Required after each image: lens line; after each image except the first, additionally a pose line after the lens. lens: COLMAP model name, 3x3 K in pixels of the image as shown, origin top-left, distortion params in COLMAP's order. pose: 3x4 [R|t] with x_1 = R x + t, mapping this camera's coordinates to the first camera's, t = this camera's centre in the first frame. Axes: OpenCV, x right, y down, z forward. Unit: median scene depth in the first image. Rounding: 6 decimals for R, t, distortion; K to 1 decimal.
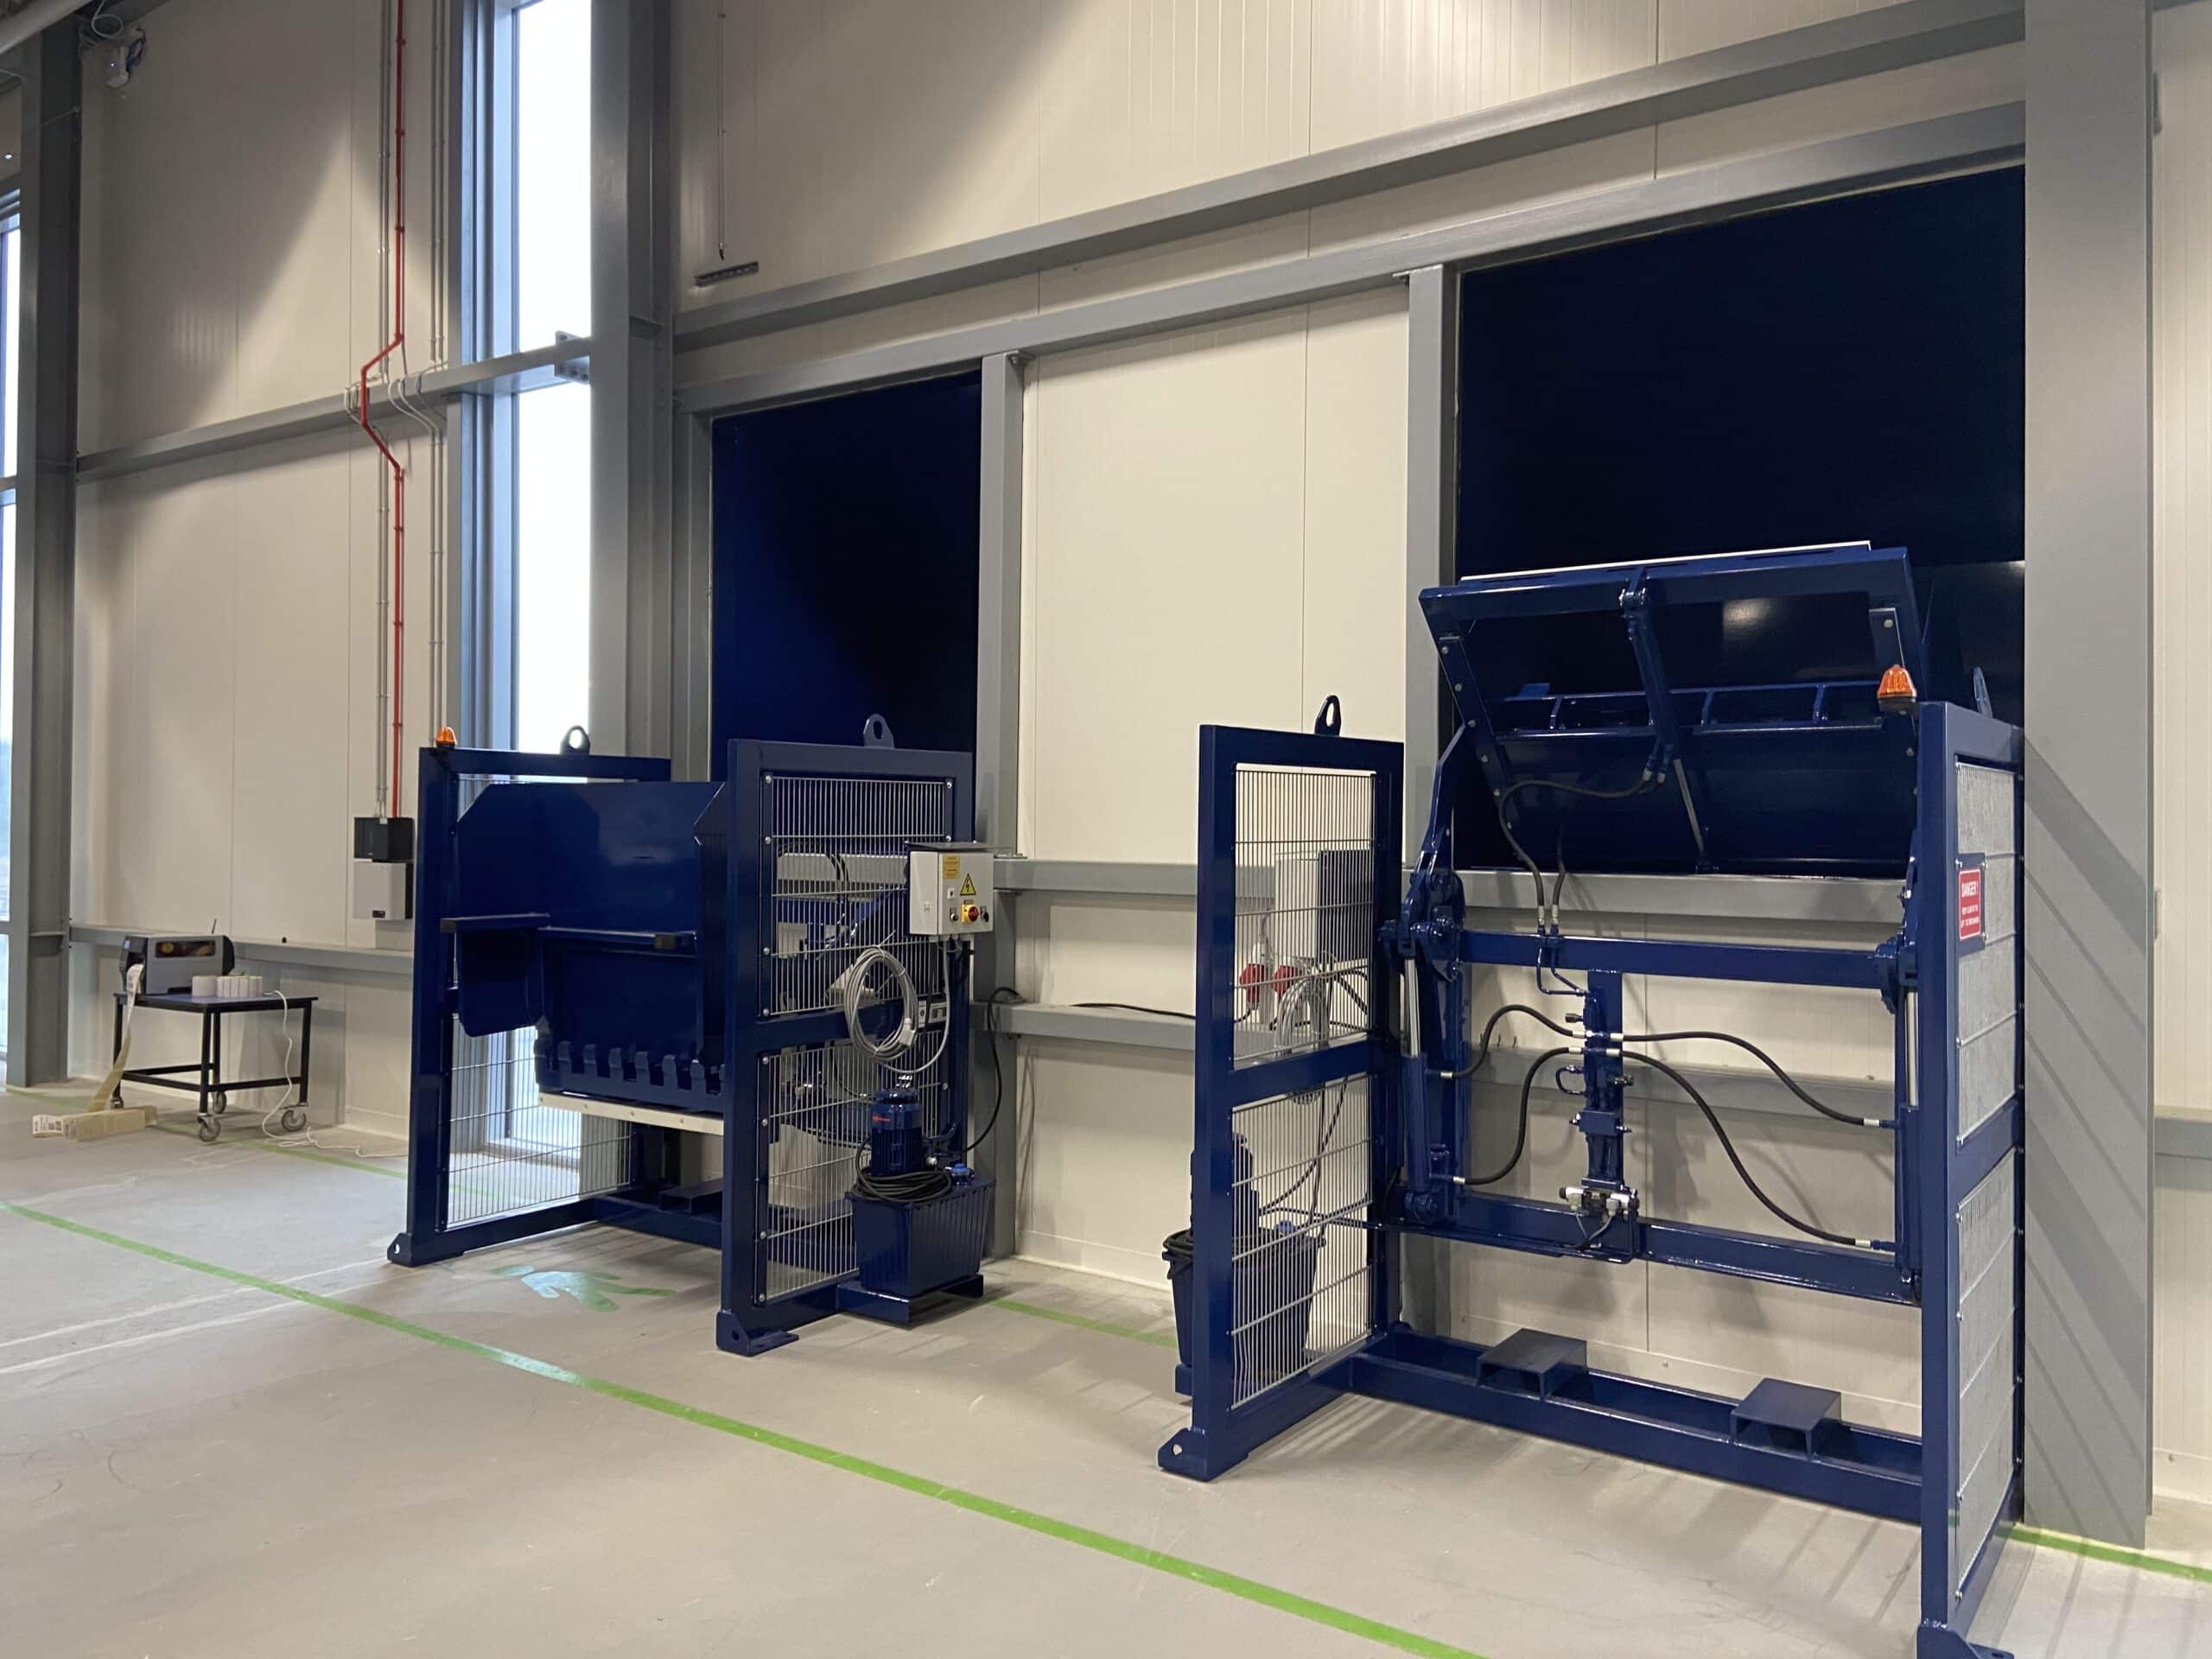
lens RADIAL K [[1651.6, 0, 1106.0], [0, 1651.6, 829.5], [0, 0, 1]] dist [0.120245, -0.129112]
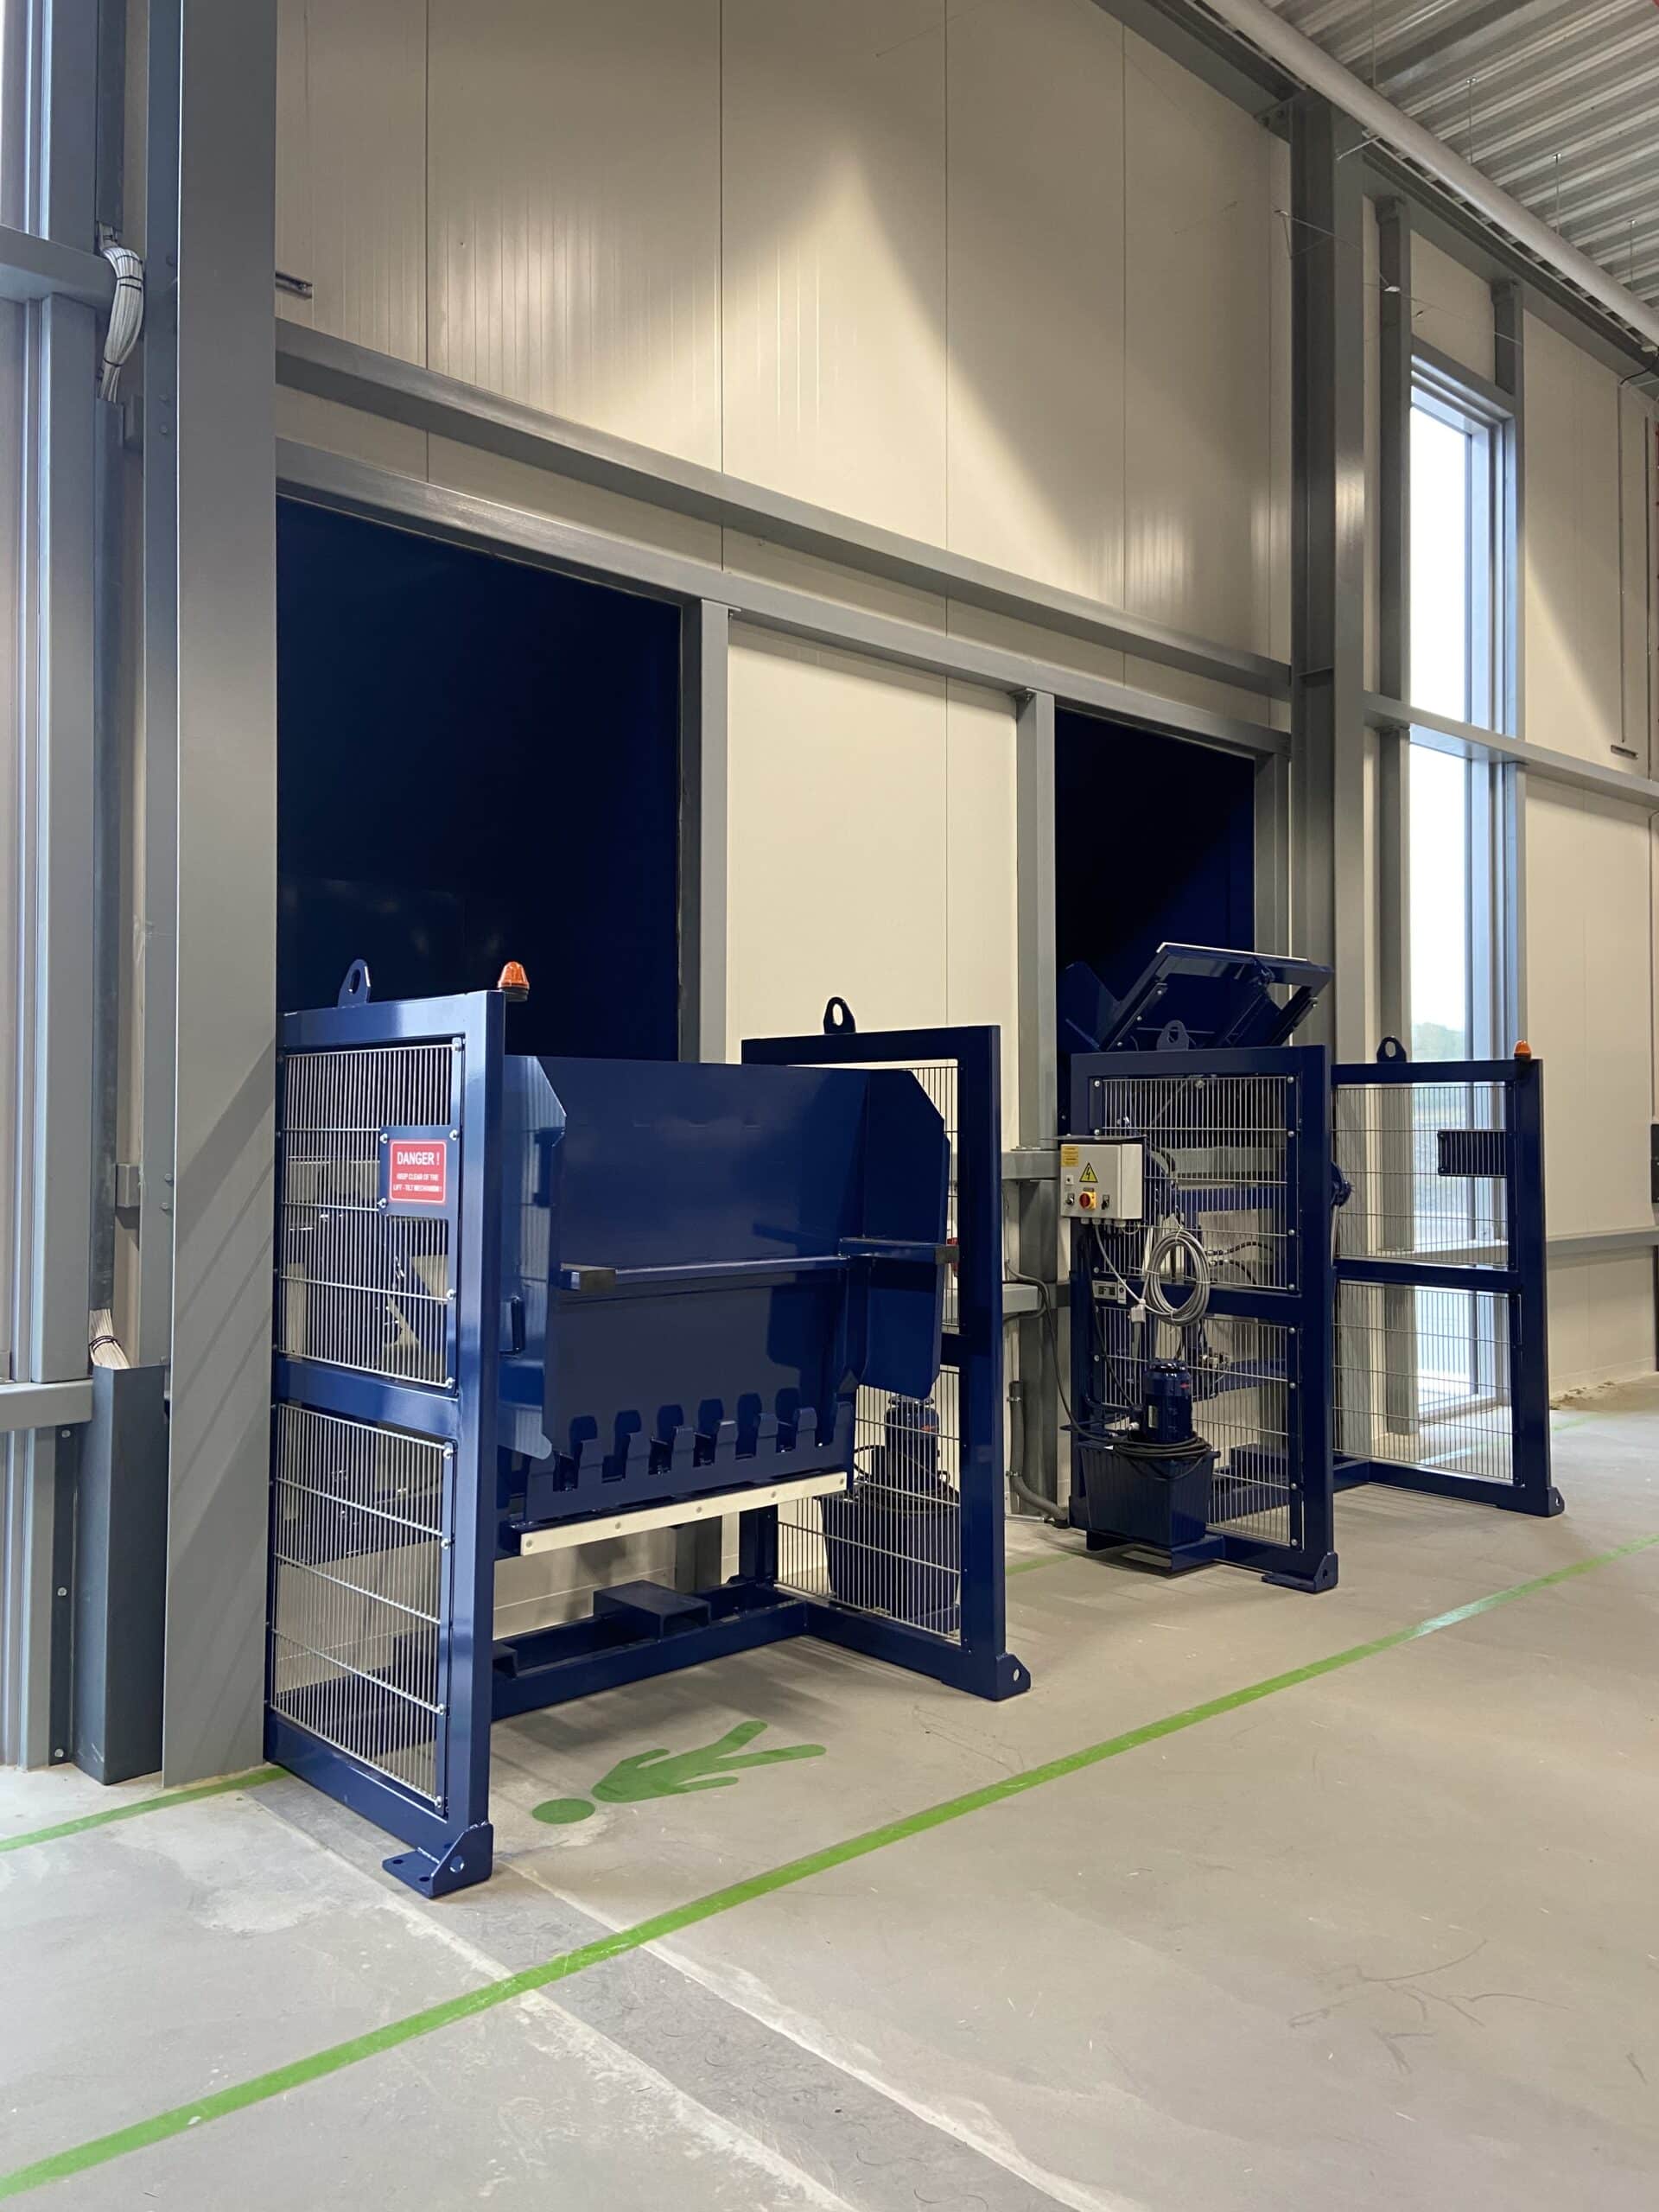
lens RADIAL K [[1660.2, 0, 829.5], [0, 1660.2, 1106.0], [0, 0, 1]] dist [0.112529, -0.135650]
pose [[0.215465, -0.002458, 0.976508, -1.210444], [-0.000347, 0.999997, 0.002594, -0.015722], [-0.976511, -0.000898, 0.215464, 0.949566]]
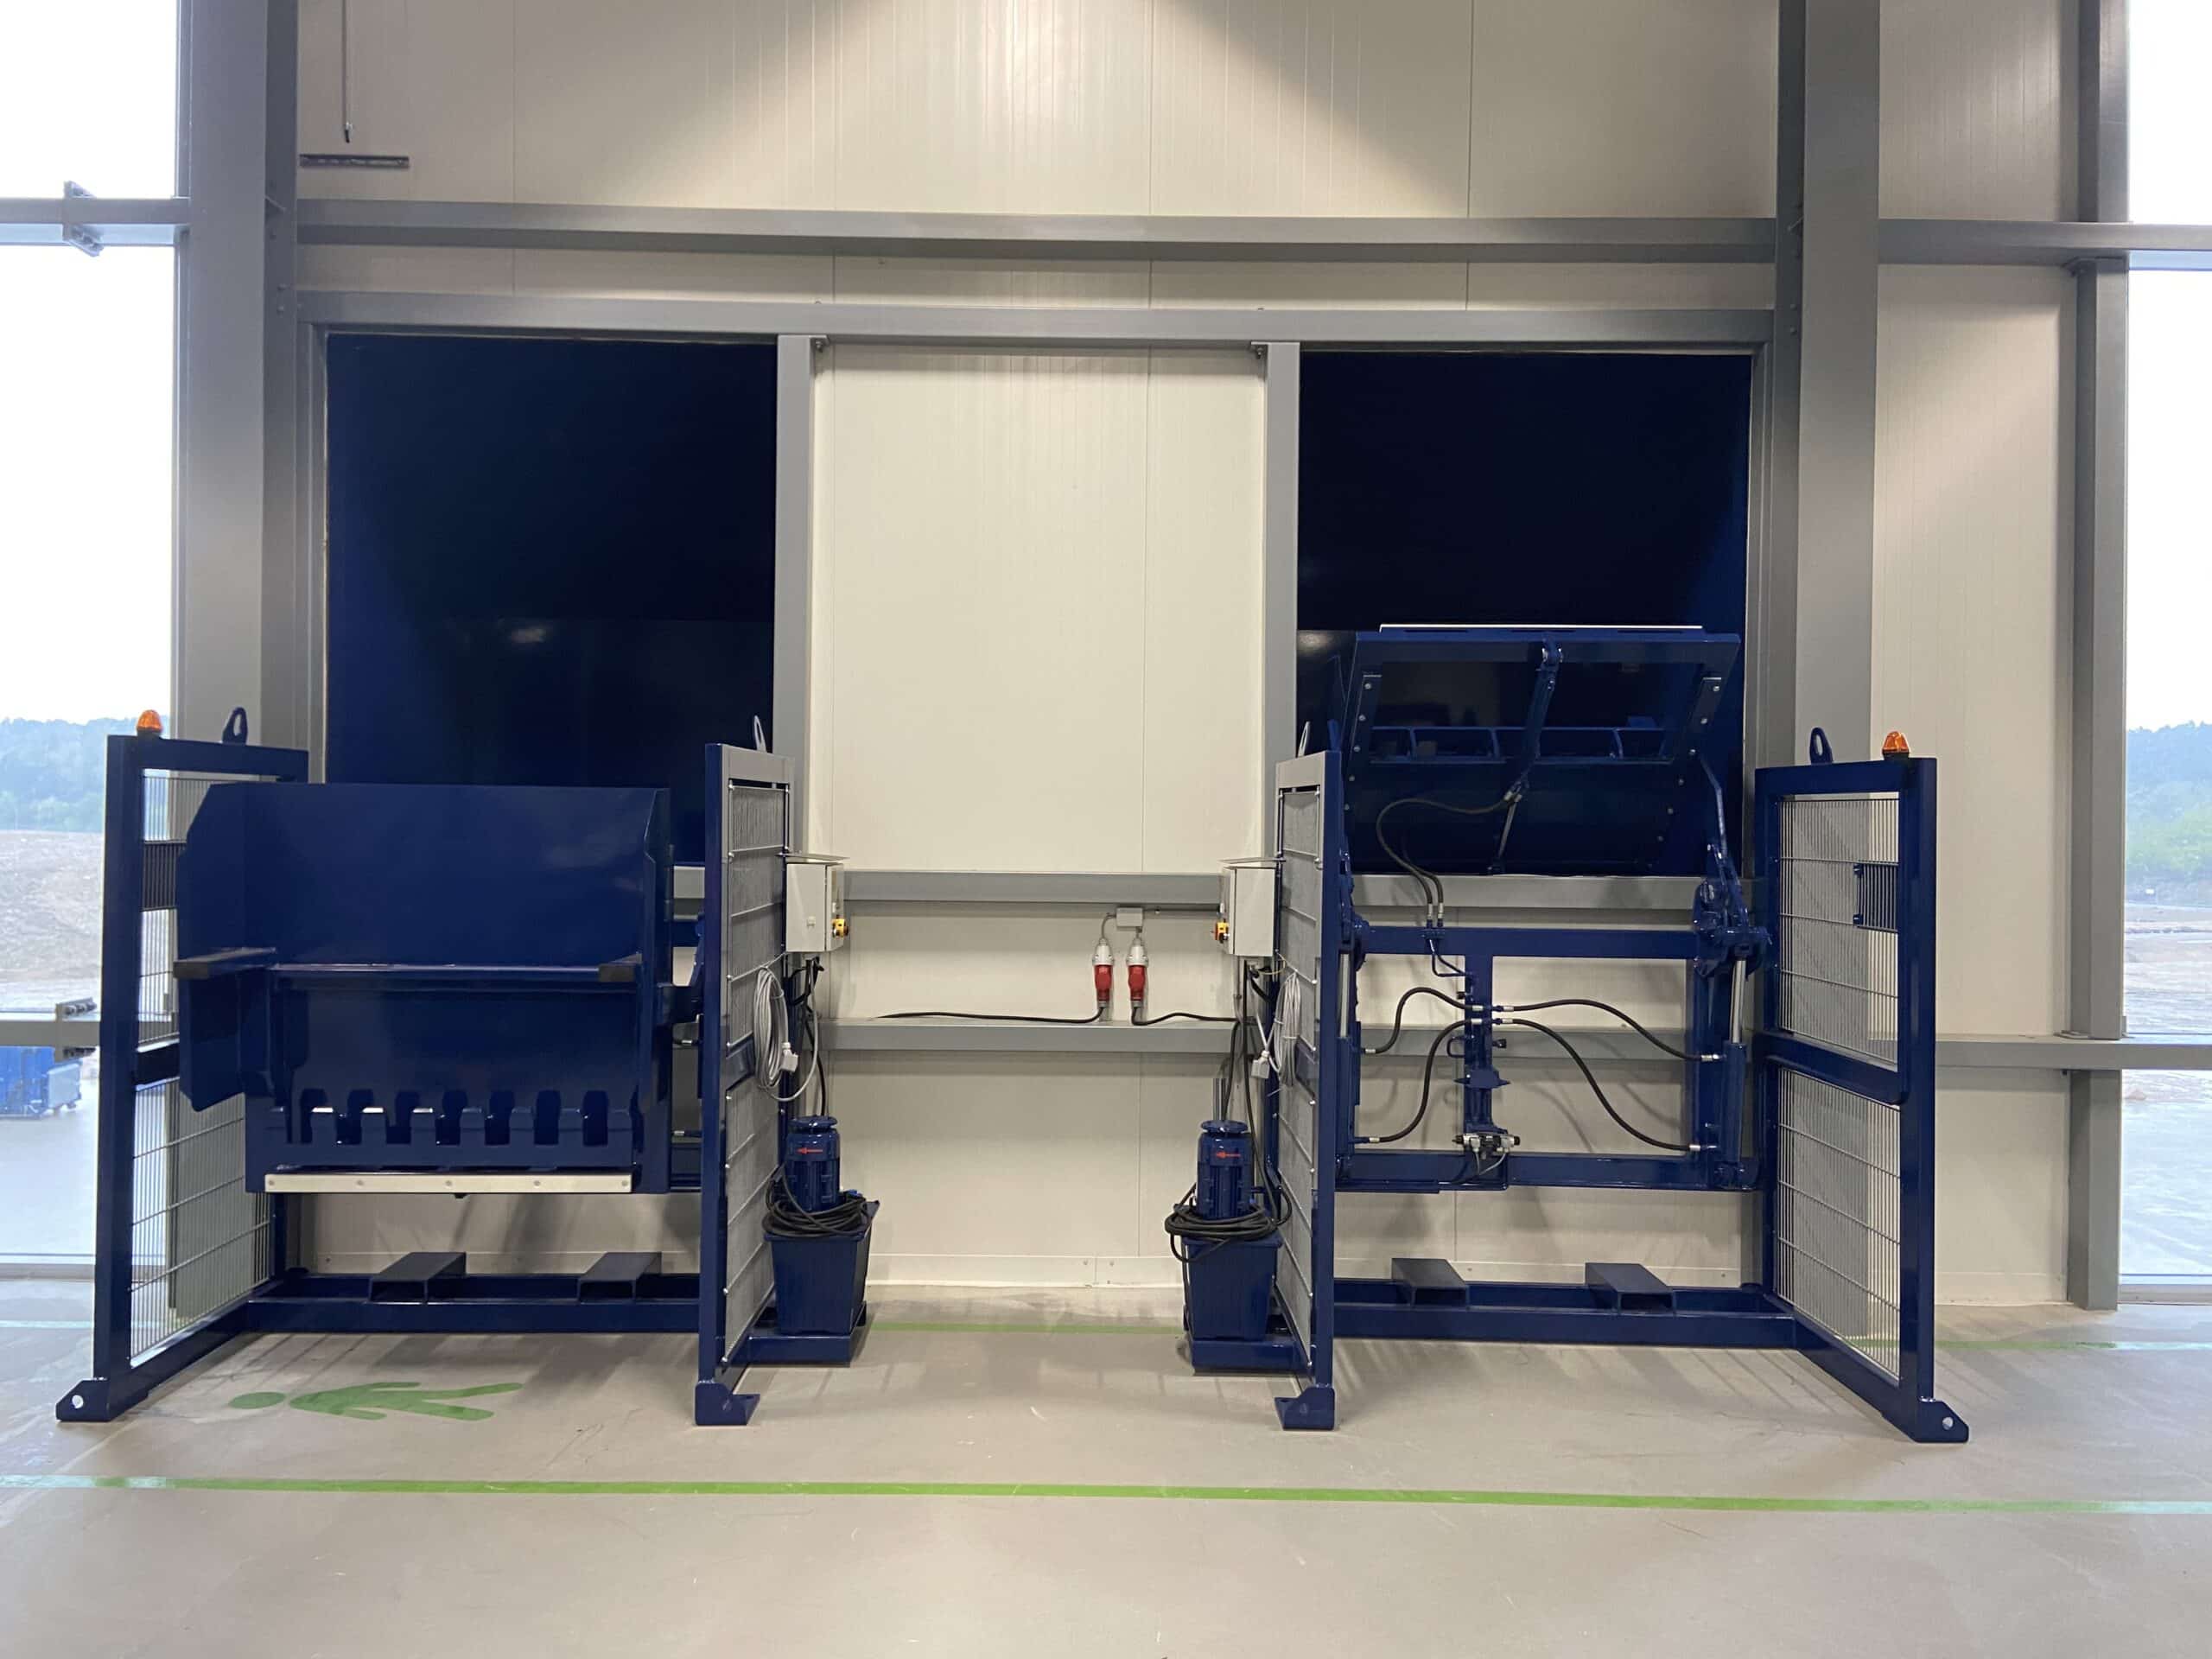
lens RADIAL K [[1660.2, 0, 1102.4], [0, 1660.2, 836.4], [0, 0, 1]] dist [0.112529, -0.135650]
pose [[0.817212, -0.008756, 0.576271, -0.606443], [-0.001931, 0.999837, 0.017930, -0.023096], [-0.576334, -0.015766, 0.817062, 0.151940]]
